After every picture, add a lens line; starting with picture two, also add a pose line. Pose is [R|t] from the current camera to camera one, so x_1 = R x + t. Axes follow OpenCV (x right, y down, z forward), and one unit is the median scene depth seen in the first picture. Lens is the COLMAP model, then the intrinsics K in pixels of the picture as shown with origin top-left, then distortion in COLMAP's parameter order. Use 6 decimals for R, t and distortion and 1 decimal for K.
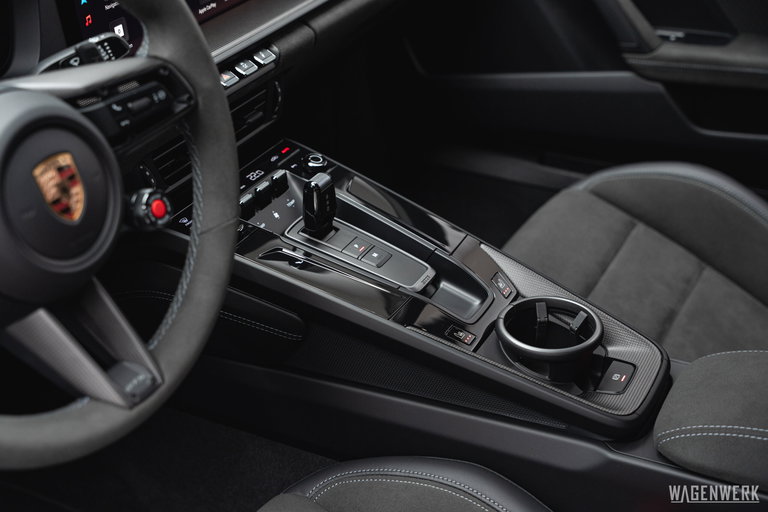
lens RADIAL K [[1125.9, 0, 379.9], [0, 1125.9, 248.2], [0, 0, 1]] dist [0.007417, 0.000000]
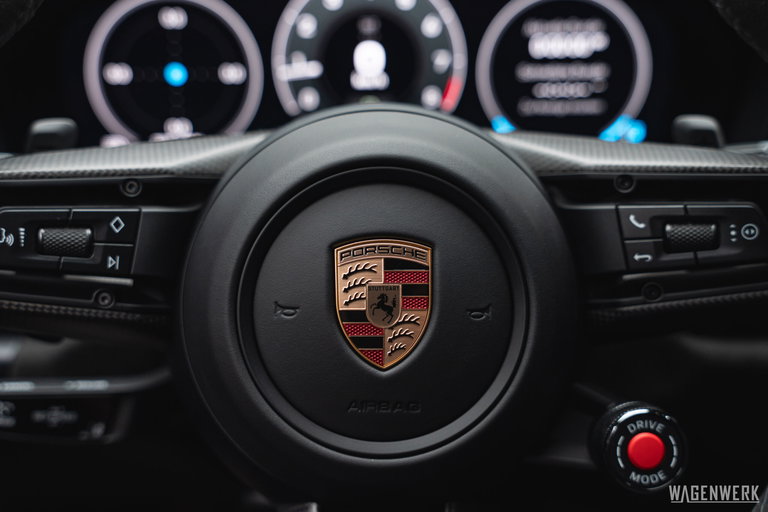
lens RADIAL K [[991.6, 0, 391.3], [0, 991.6, 263.2], [0, 0, 1]] dist [0.016190, 0.000000]
pose [[0.499020, 0.262314, -0.825936, 0.074233], [-0.423906, 0.905163, 0.031358, -0.073820], [0.755833, 0.334471, 0.562891, 0.655982]]
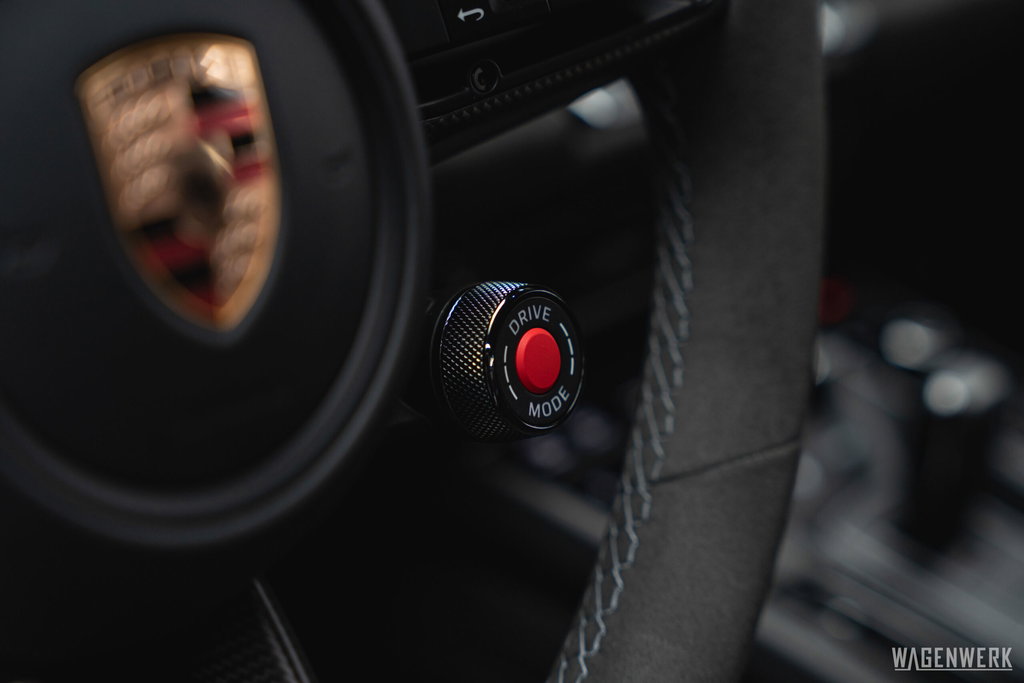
lens RADIAL K [[2008.2, 0, 511.8], [0, 2008.2, 341.5], [0, 0, 1]] dist [0.088147, 0.000000]
pose [[0.981474, 0.136714, -0.134230, -0.139408], [-0.151382, 0.982785, -0.105914, 0.011675], [0.117439, 0.124272, 0.985274, 0.533503]]
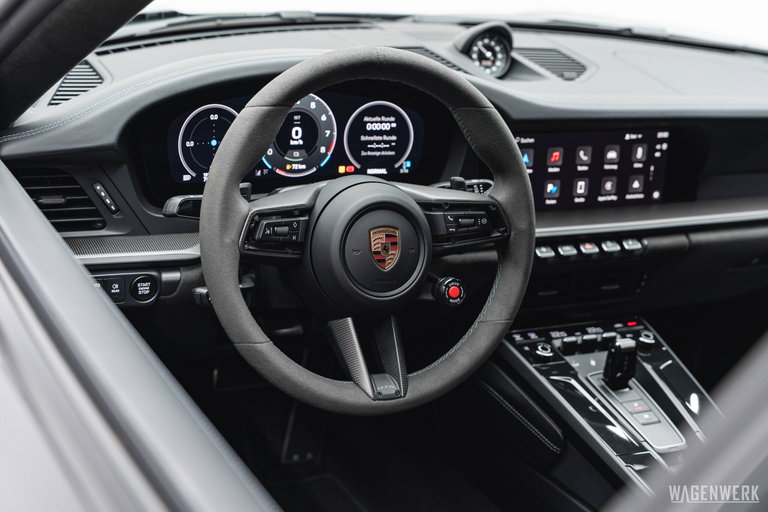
lens RADIAL K [[1251.1, 0, 359.1], [0, 1251.1, 253.3], [0, 0, 1]] dist [0.007035, 0.000000]
pose [[0.797776, 0.291095, -0.528031, 0.549843], [-0.387758, 0.918319, -0.079591, 0.096262], [0.461732, 0.268244, 0.845487, -0.448321]]
